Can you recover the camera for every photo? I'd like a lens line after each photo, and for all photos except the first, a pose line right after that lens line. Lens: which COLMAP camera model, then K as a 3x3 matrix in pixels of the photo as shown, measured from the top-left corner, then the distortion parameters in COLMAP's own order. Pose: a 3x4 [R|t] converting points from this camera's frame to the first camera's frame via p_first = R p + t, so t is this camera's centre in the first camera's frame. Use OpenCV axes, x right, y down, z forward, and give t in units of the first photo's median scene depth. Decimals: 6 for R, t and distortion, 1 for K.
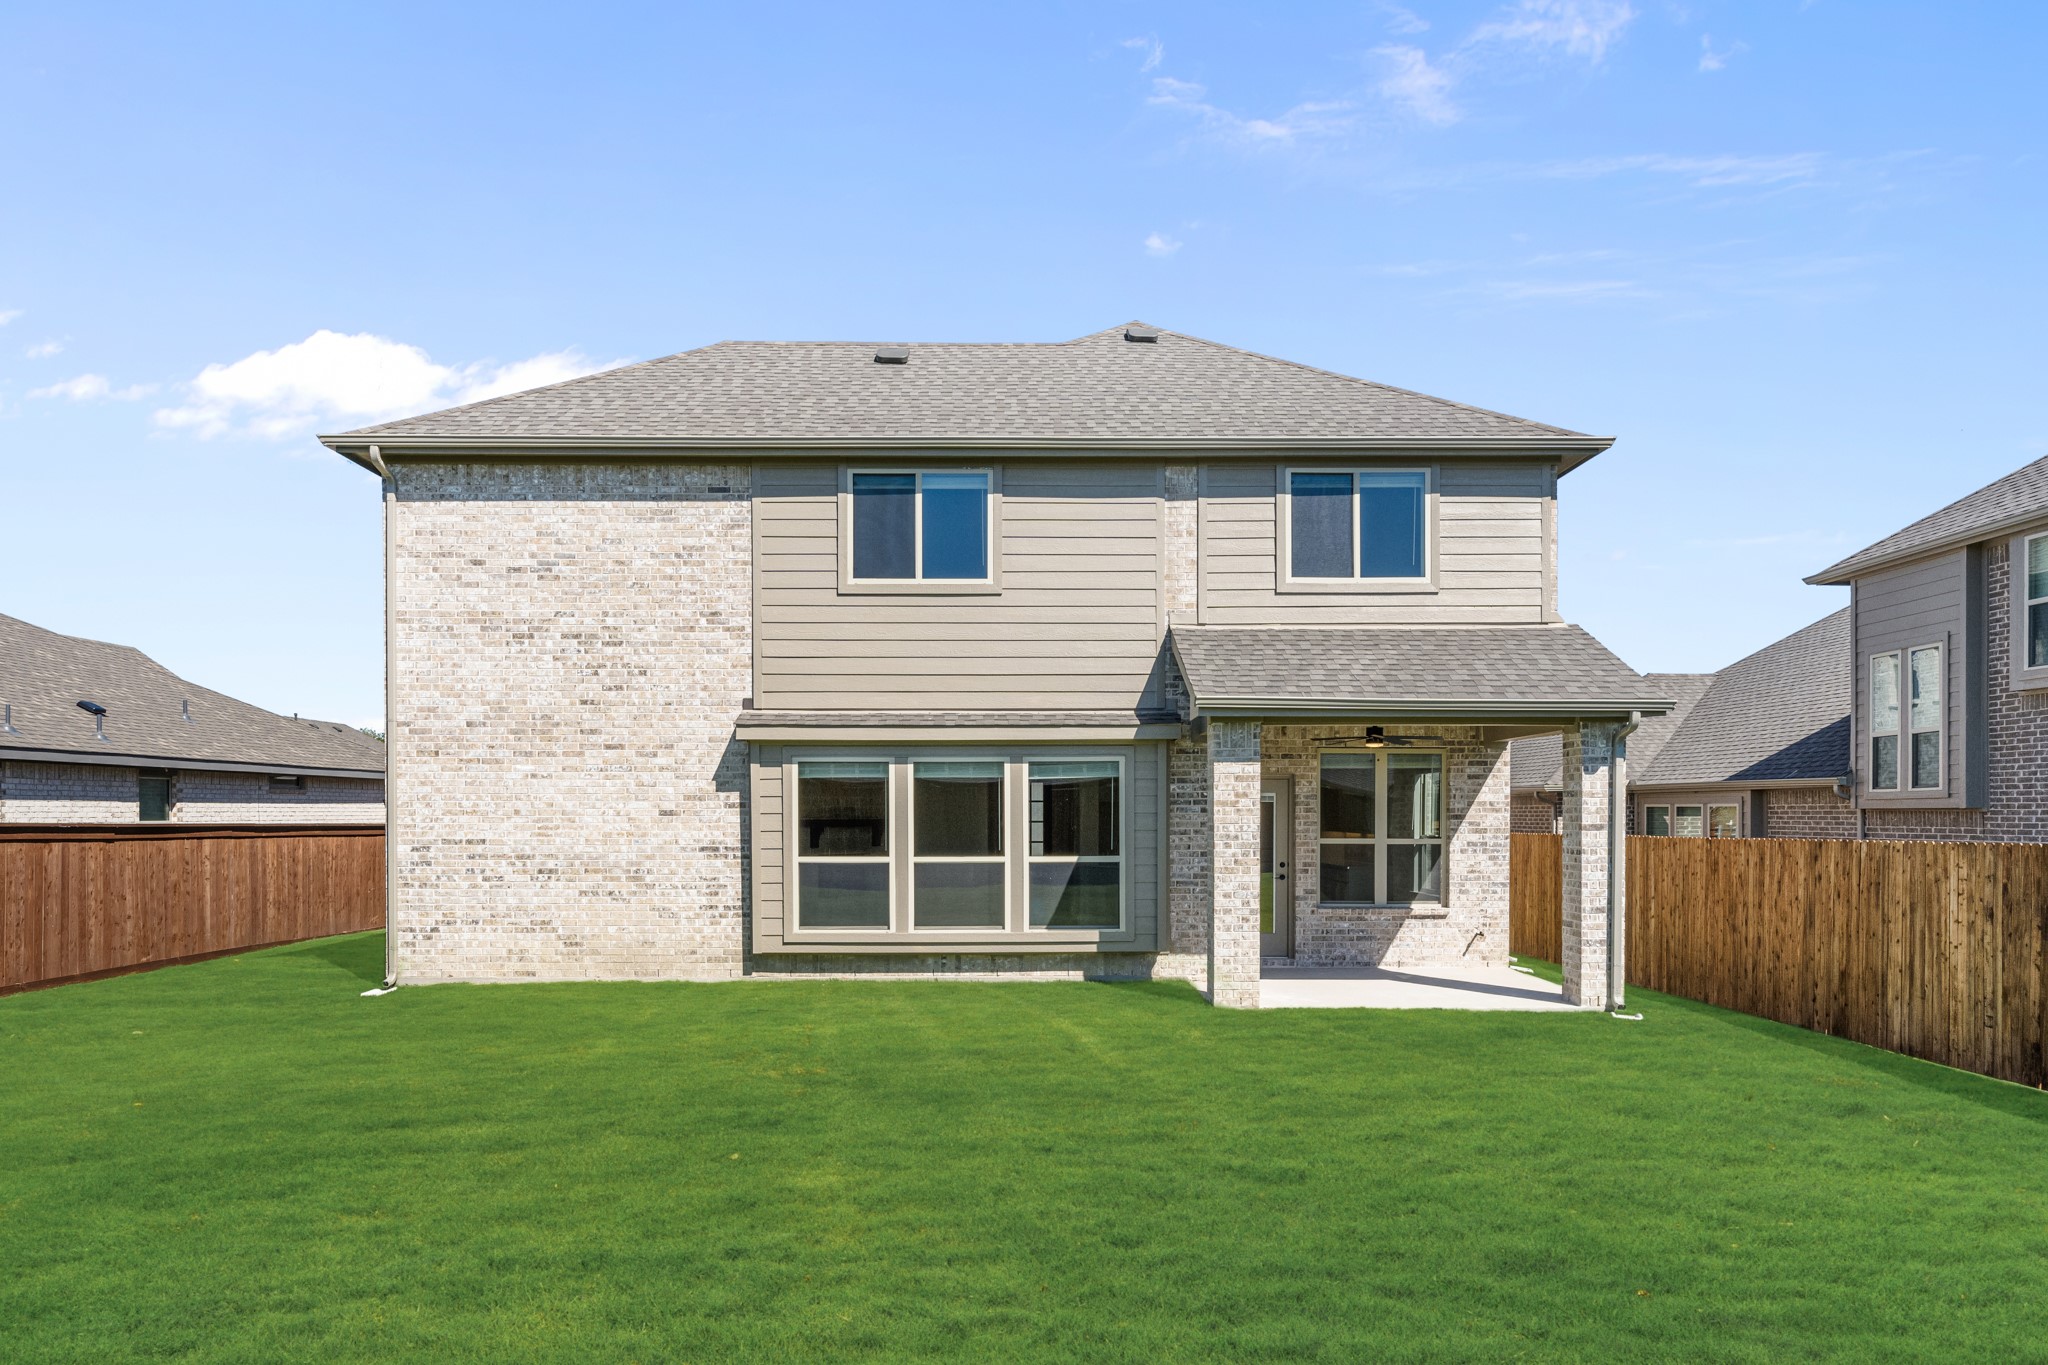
lens RADIAL K [[1288.3, 0, 1023.0], [0, 1288.3, 834.2], [0, 0, 1]] dist [-0.001142, -0.000503]
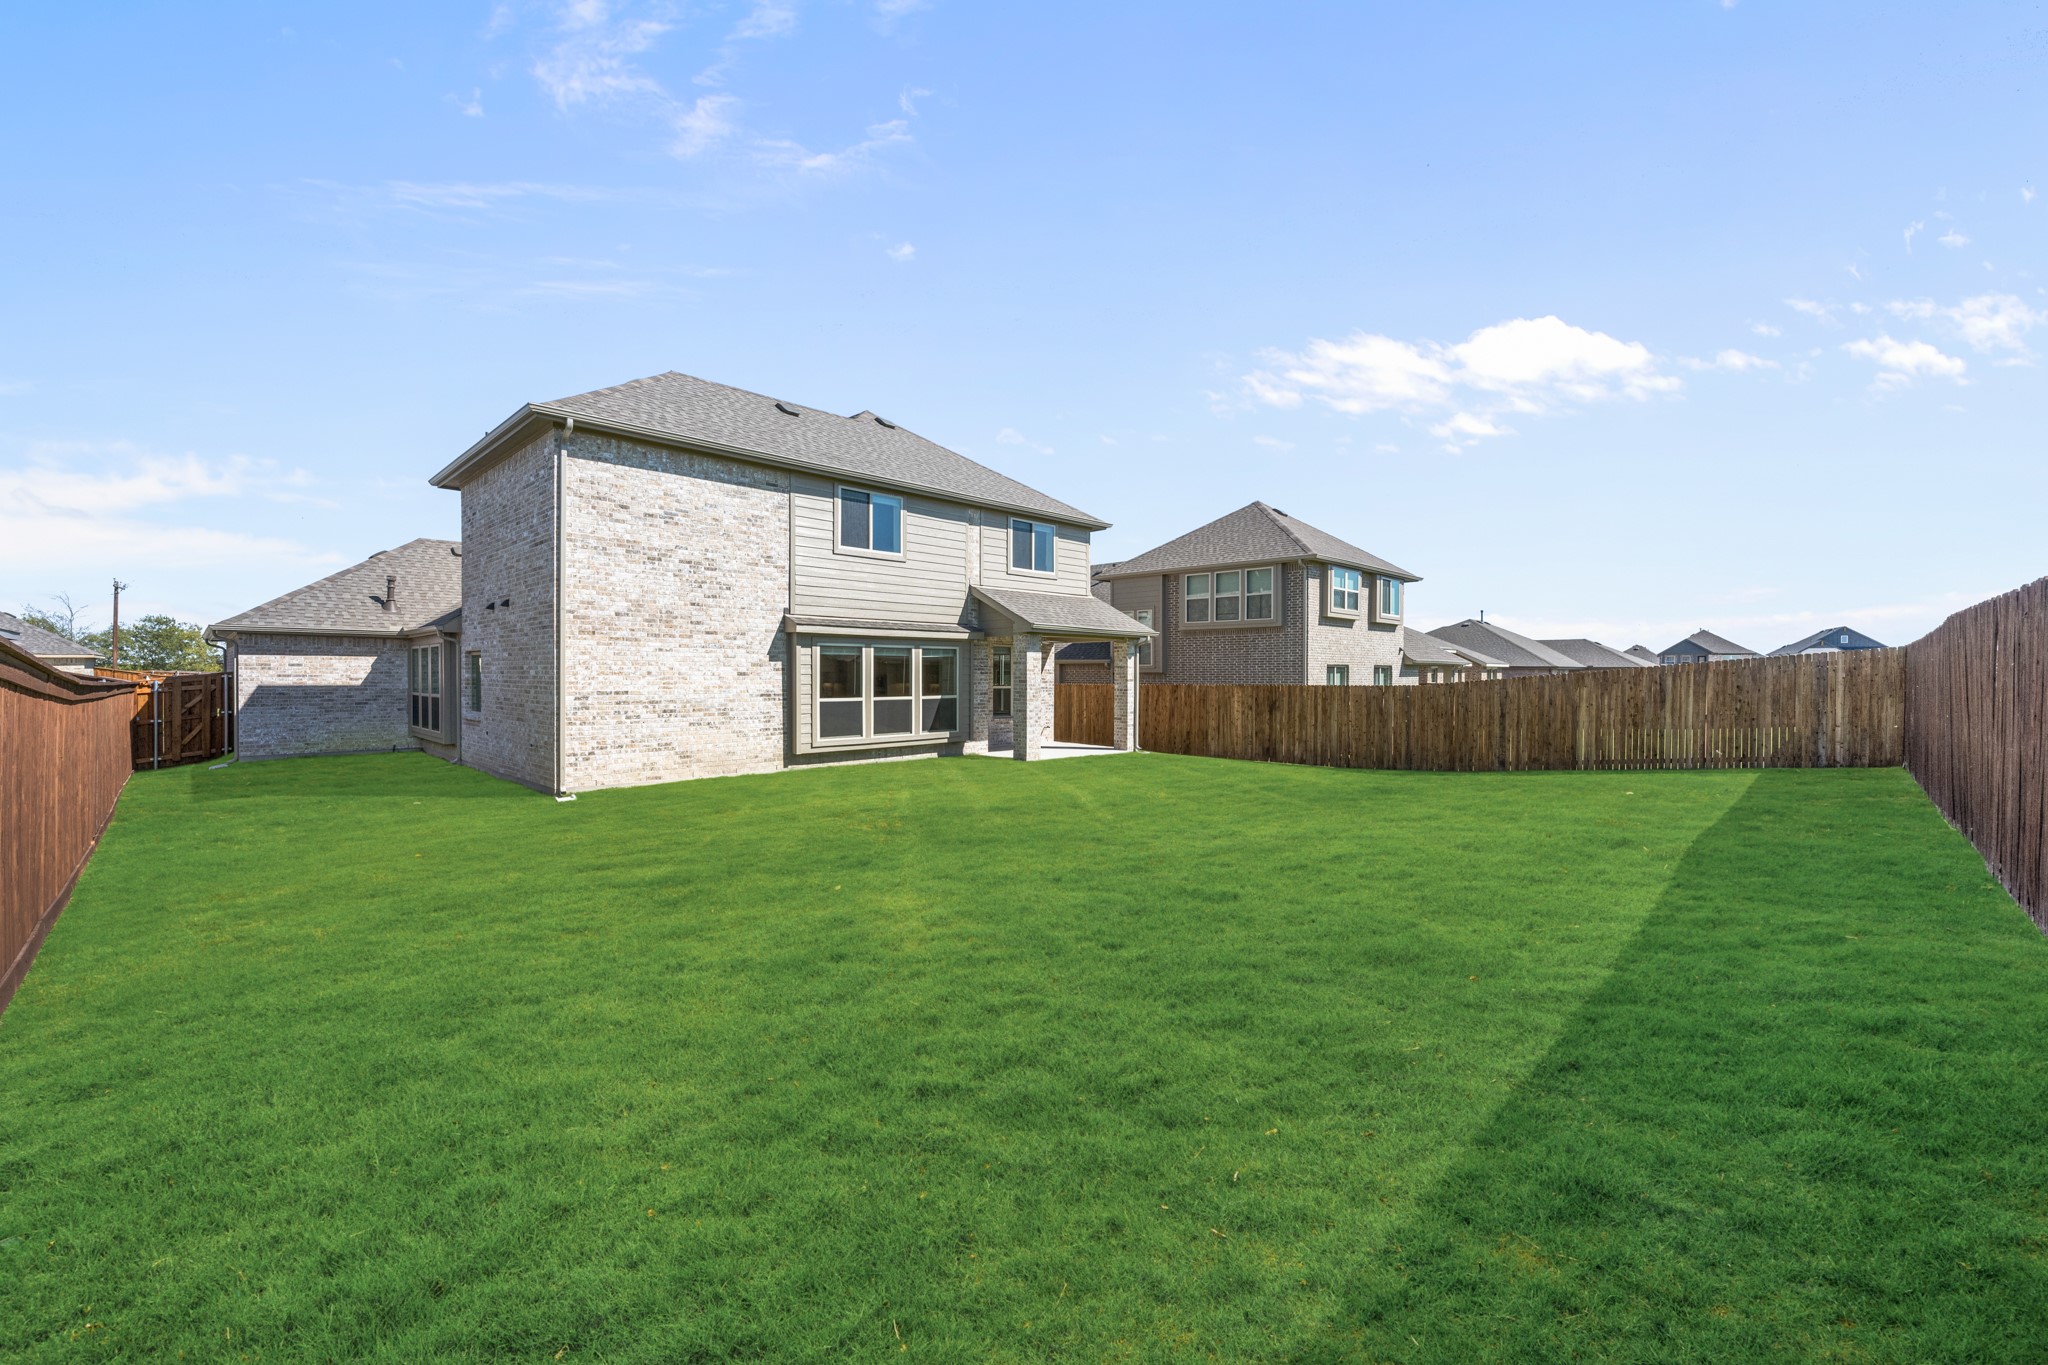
lens RADIAL K [[823.9, 0, 1019.5], [0, 823.9, 689.1], [0, 0, 1]] dist [-0.000579, -0.000069]
pose [[0.709576, -0.011374, 0.704537, -0.773929], [0.009676, 0.999933, 0.006398, -0.000234], [-0.704562, 0.002277, 0.709639, -0.006061]]
